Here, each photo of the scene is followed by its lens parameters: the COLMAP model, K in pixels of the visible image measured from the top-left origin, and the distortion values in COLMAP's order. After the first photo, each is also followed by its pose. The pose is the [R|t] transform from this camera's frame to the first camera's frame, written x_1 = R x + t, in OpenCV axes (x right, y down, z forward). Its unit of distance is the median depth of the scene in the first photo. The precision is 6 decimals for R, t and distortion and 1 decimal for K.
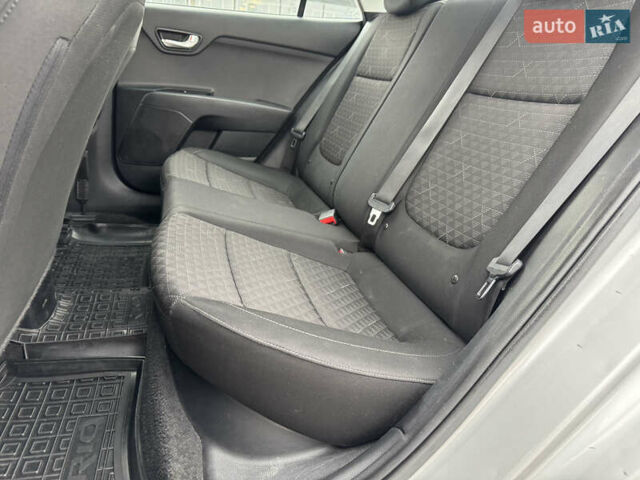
lens RADIAL K [[463.0, 0, 316.1], [0, 463.0, 241.1], [0, 0, 1]] dist [0.048070, -0.064040]
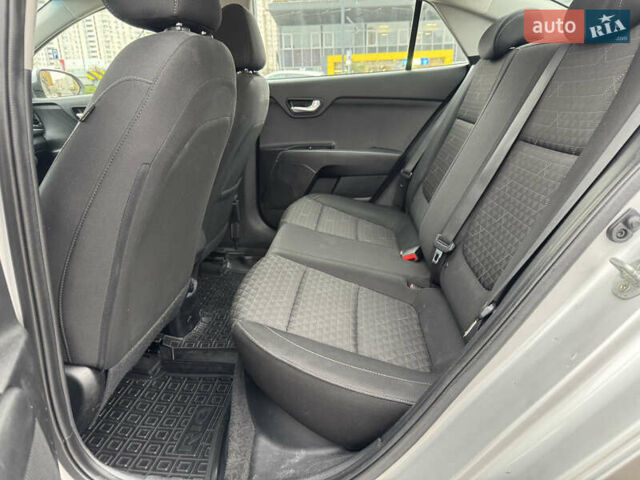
lens RADIAL K [[463.0, 0, 318.6], [0, 463.0, 237.2], [0, 0, 1]] dist [0.048070, -0.064040]
pose [[0.928479, -0.012087, -0.371188, 0.281101], [-0.009591, 0.998357, -0.056500, -0.032746], [0.371260, 0.056019, 0.926837, -0.134500]]
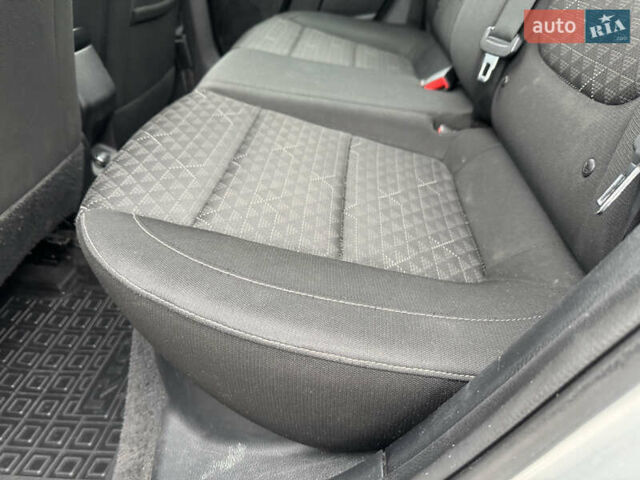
lens RADIAL K [[463.0, 0, 325.8], [0, 463.0, 241.6], [0, 0, 1]] dist [0.048070, -0.064040]
pose [[0.919272, 0.027975, -0.392627, 0.182316], [0.063757, 0.973717, 0.218655, 0.023848], [0.388425, -0.226036, 0.893328, 0.319690]]
